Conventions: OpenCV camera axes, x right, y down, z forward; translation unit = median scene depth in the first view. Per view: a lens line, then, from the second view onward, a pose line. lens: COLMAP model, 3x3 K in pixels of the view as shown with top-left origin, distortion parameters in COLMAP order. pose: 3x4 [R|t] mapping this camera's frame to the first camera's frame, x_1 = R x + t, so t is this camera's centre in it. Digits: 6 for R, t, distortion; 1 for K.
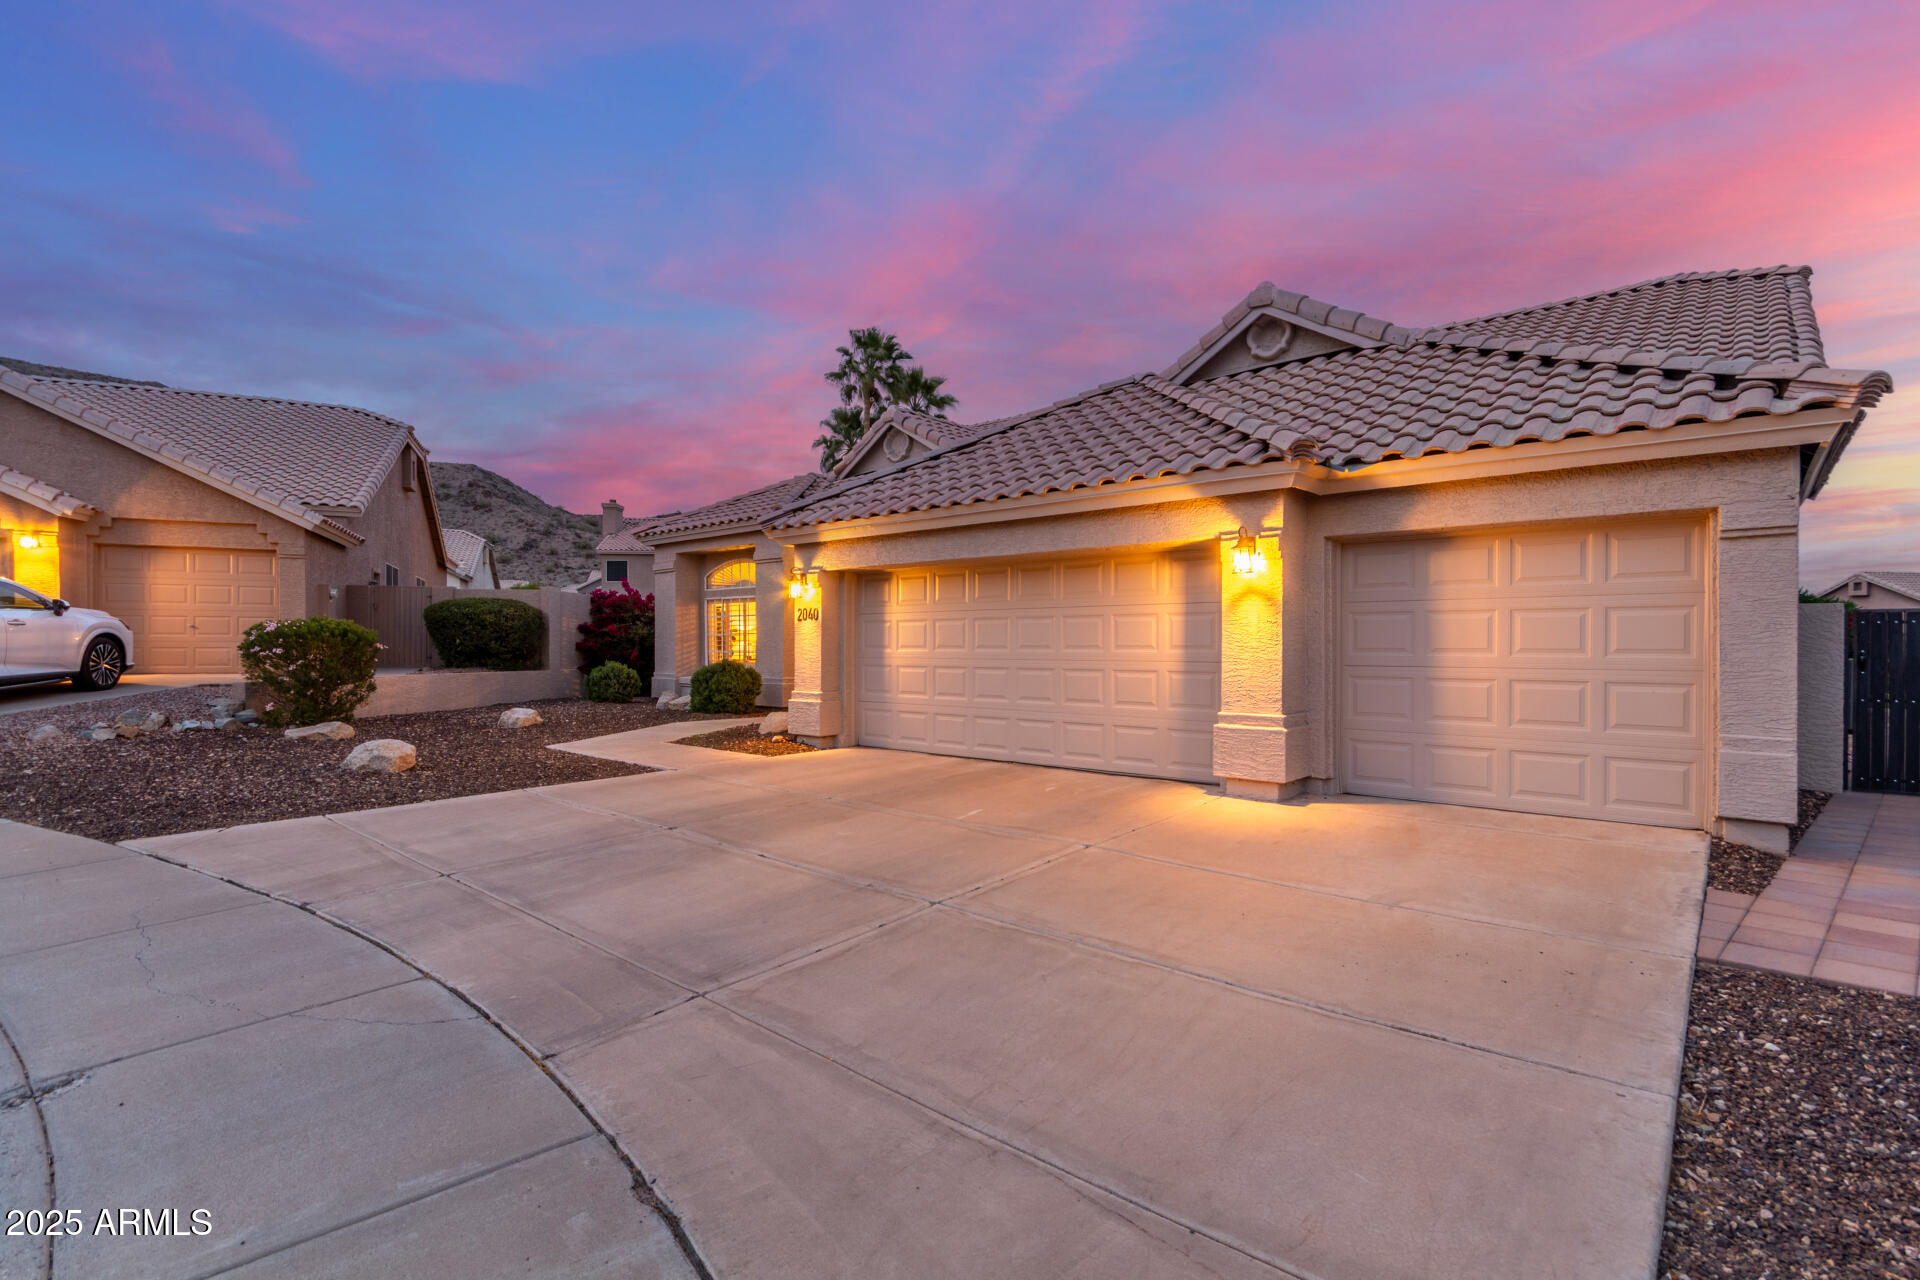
lens RADIAL K [[886.5, 0, 978.7], [0, 886.5, 644.5], [0, 0, 1]] dist [-0.002474, -0.000155]
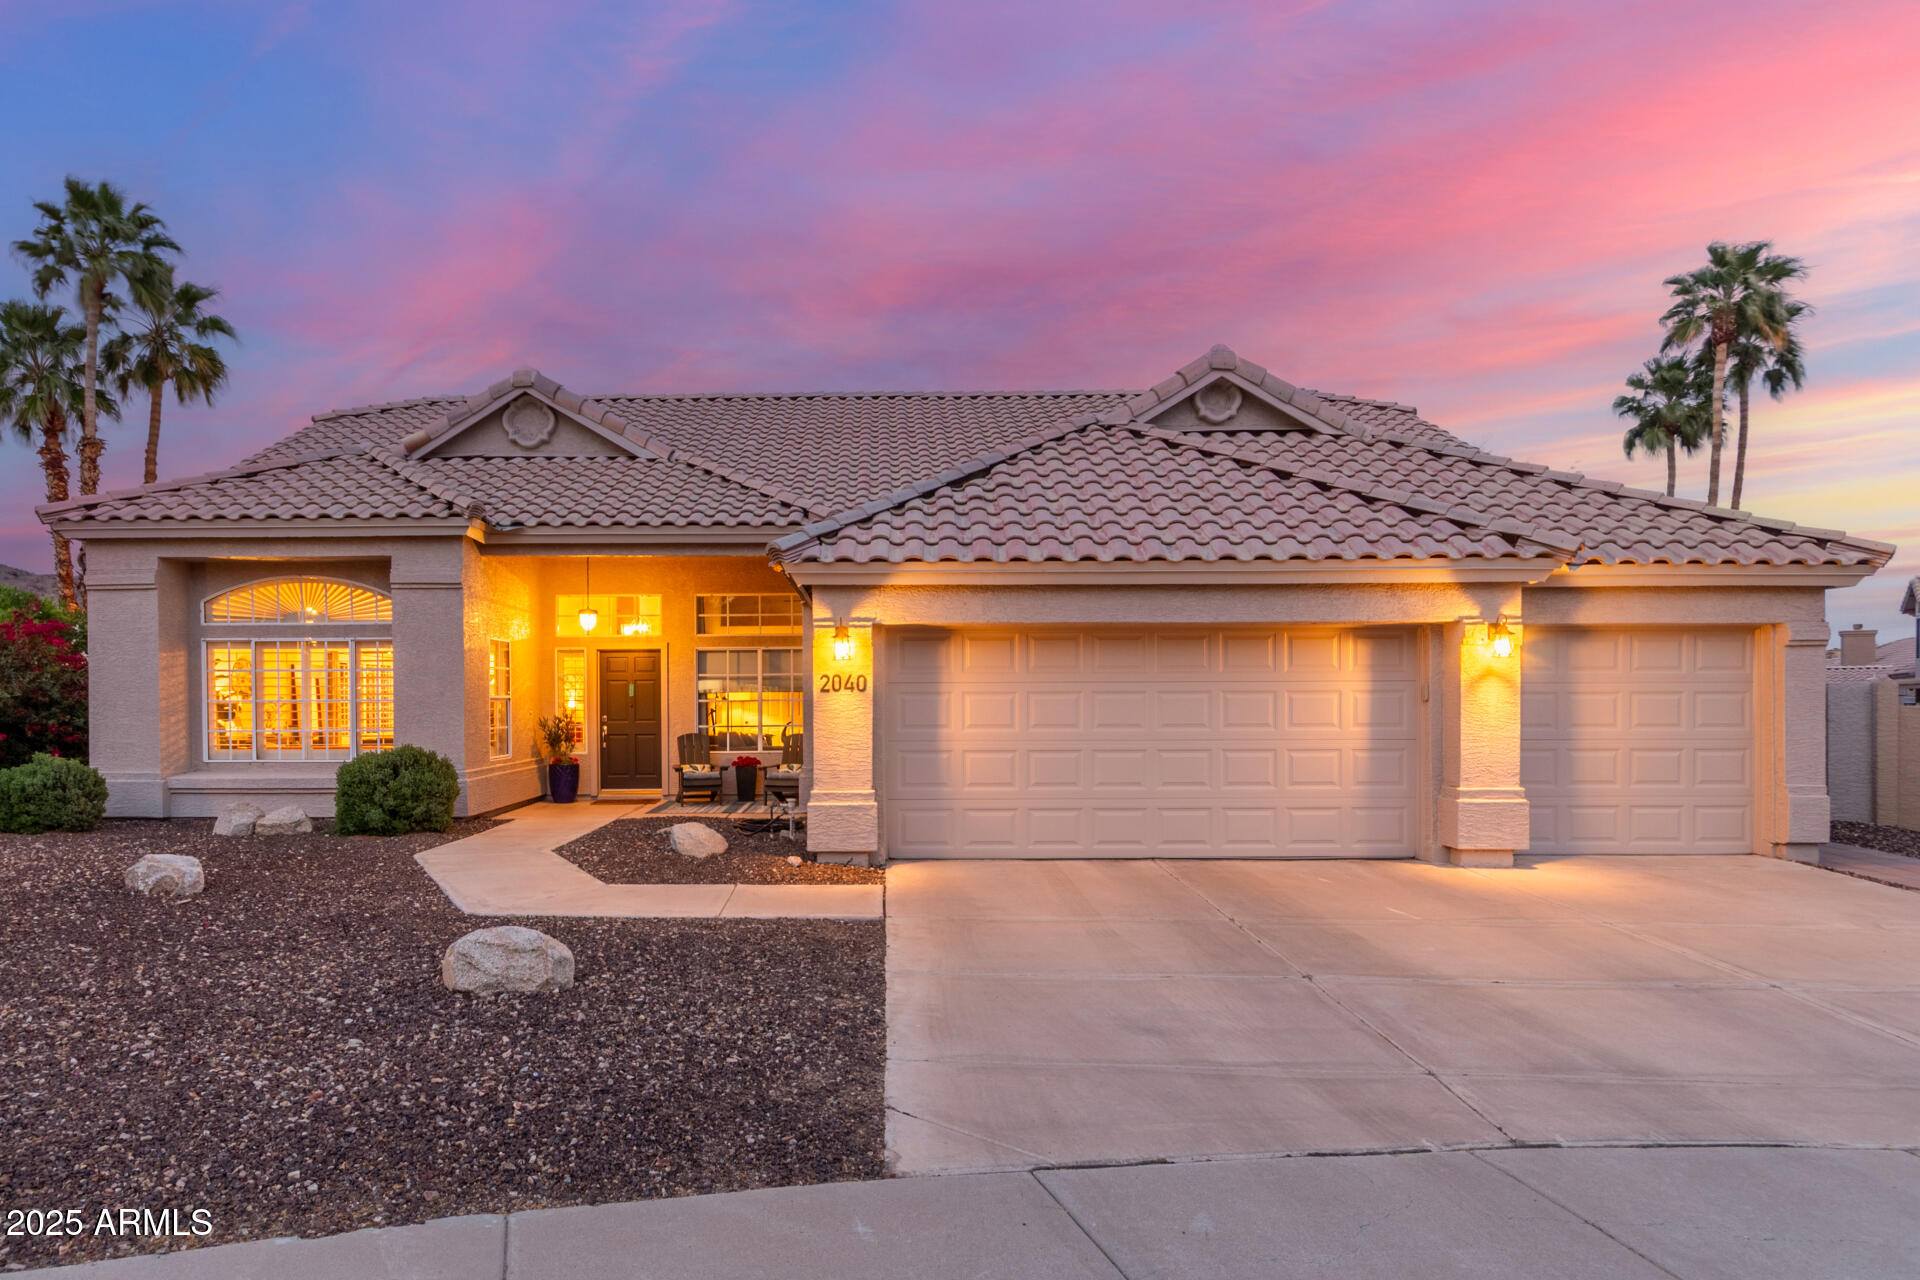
lens RADIAL K [[1122.7, 0, 852.2], [0, 1122.7, 698.3], [0, 0, 1]] dist [0.000002, 0.001037]
pose [[0.775142, -0.006209, 0.631756, -0.777787], [0.003602, 0.999979, 0.005409, -0.027314], [-0.631776, -0.001917, 0.775148, 0.296098]]
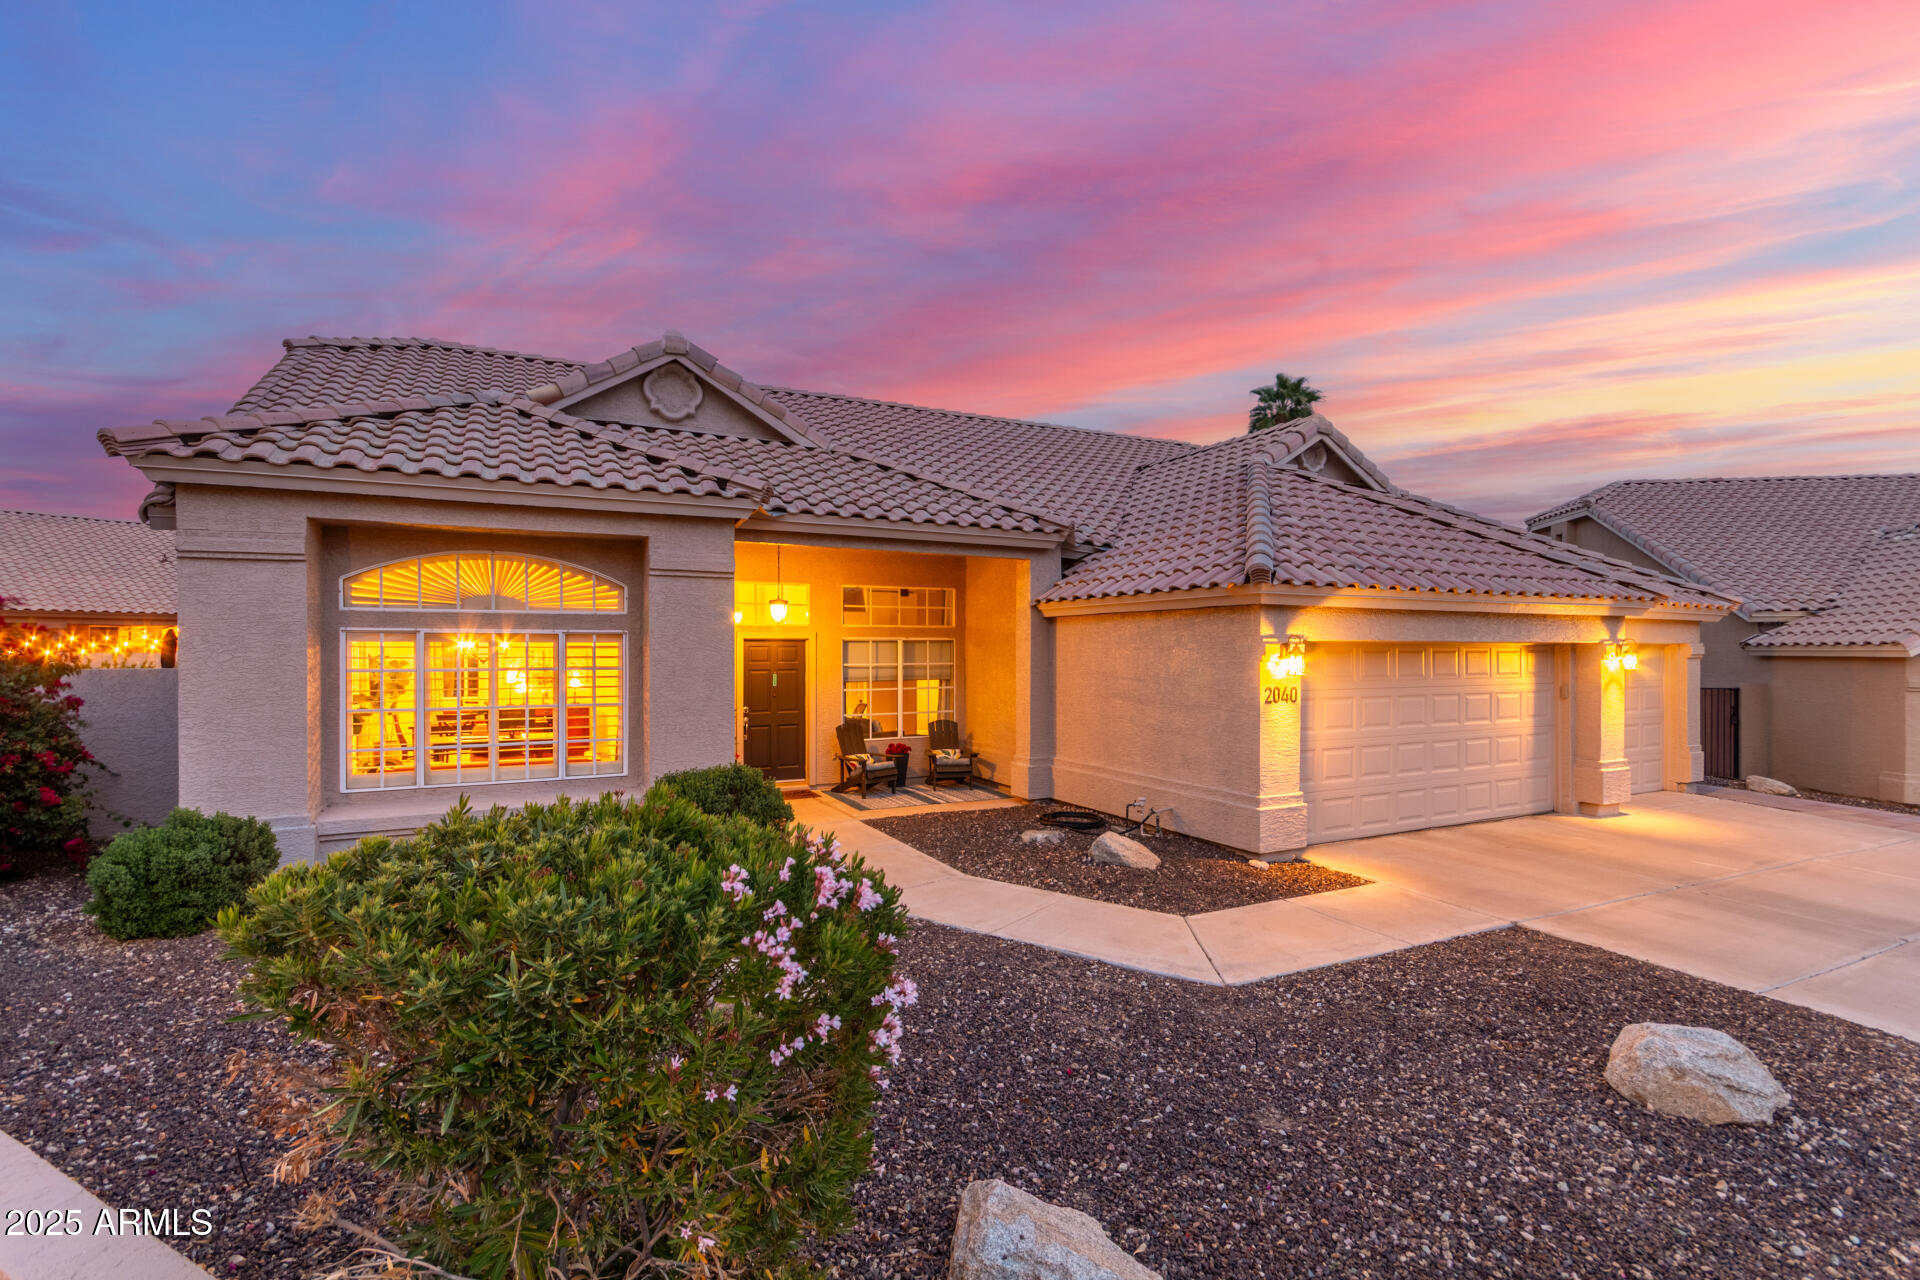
lens RADIAL K [[893.7, 0, 977.6], [0, 893.7, 638.2], [0, 0, 1]] dist [-0.001262, 0.000036]
pose [[0.381925, 0.008823, 0.924151, -1.040761], [-0.003422, 0.999961, -0.008133, -0.078140], [-0.924187, -0.000056, 0.381940, 0.965854]]
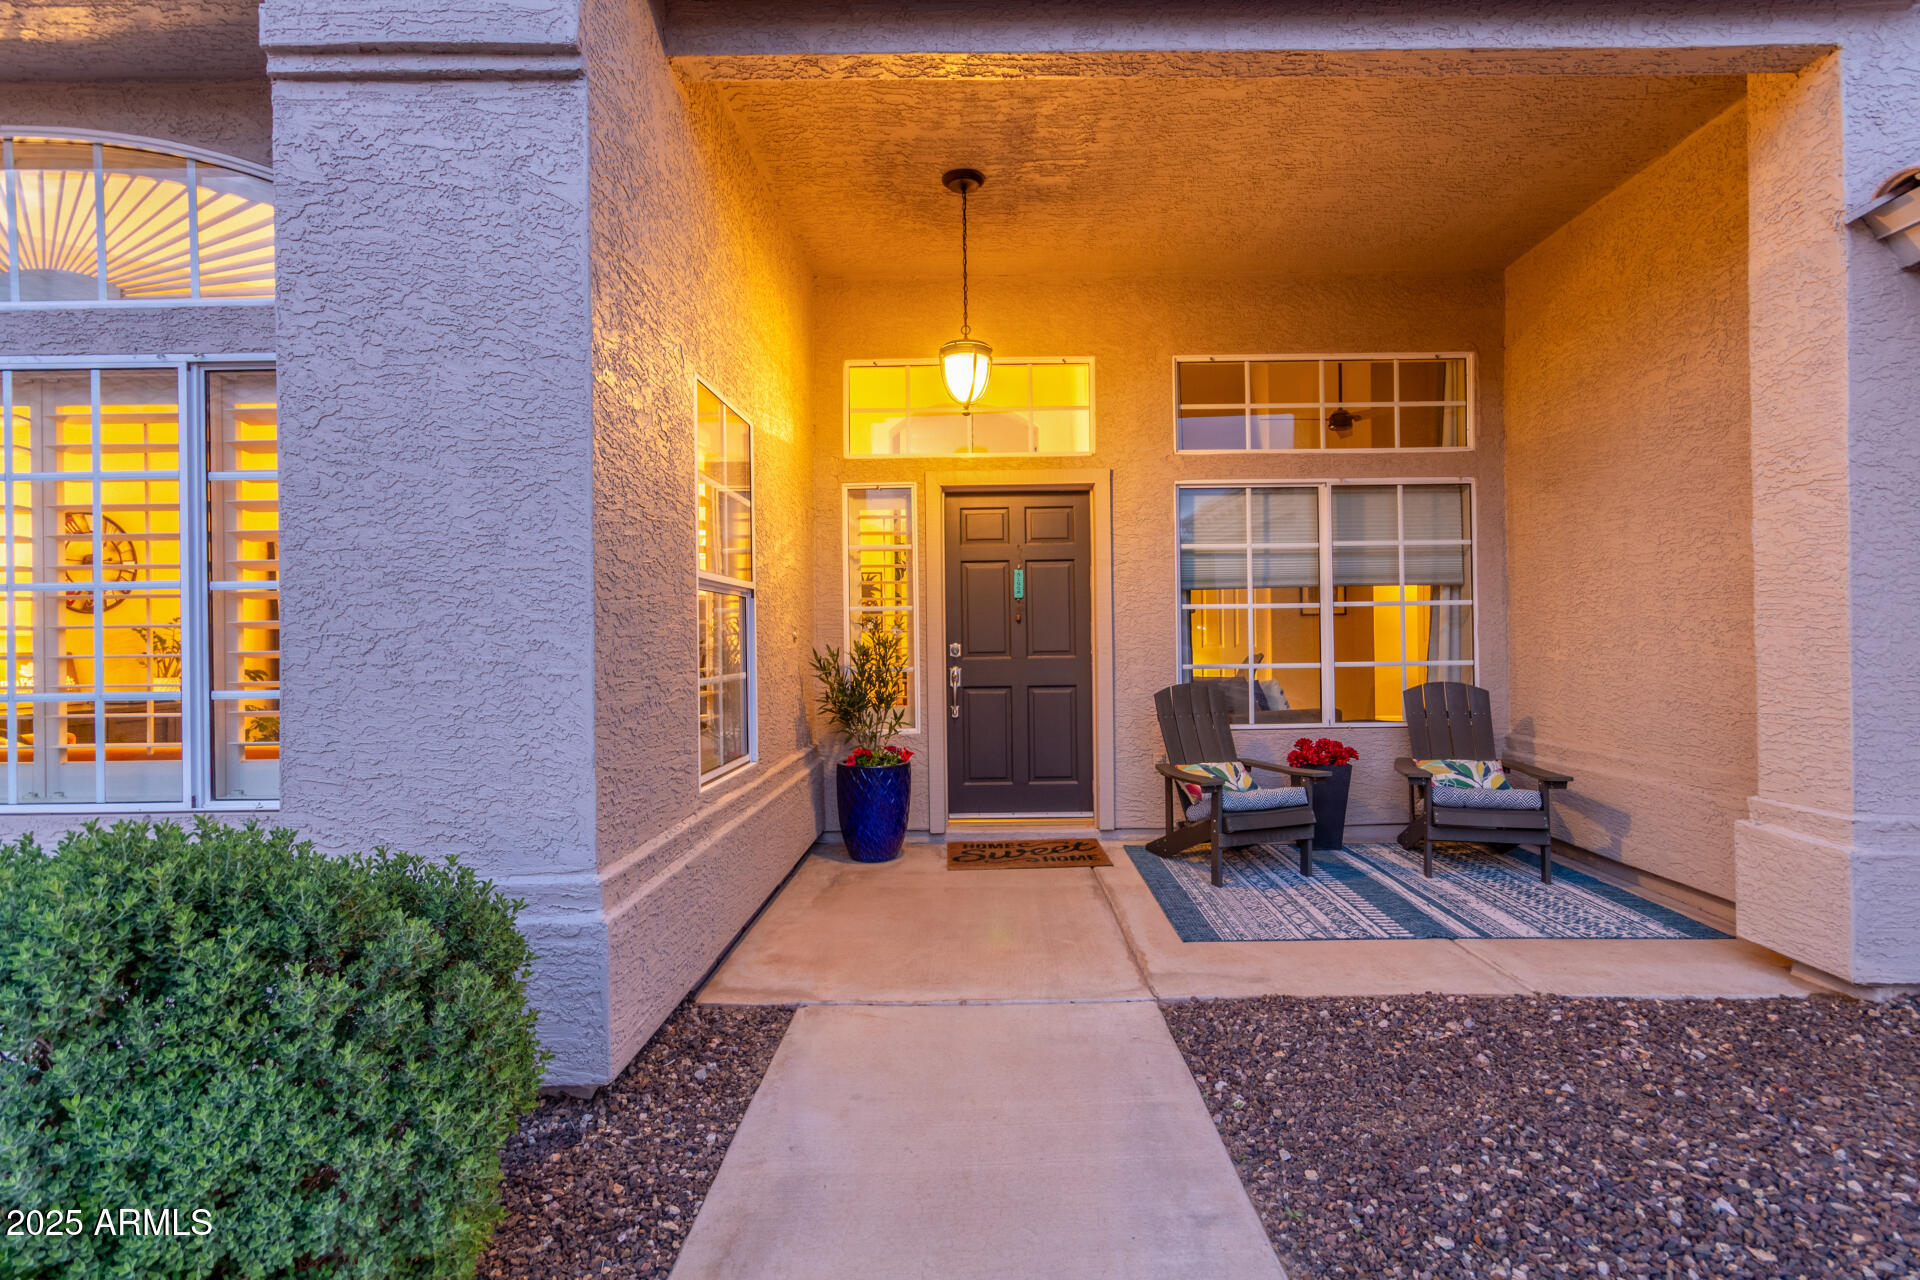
lens RADIAL K [[905.4, 0, 983.5], [0, 905.4, 633.2], [0, 0, 1]] dist [0.000629, 0.000723]
pose [[0.767127, -0.007354, 0.641453, -0.402743], [0.010862, 0.999940, -0.001526, -0.001898], [-0.641403, 0.008138, 0.767161, 1.275396]]
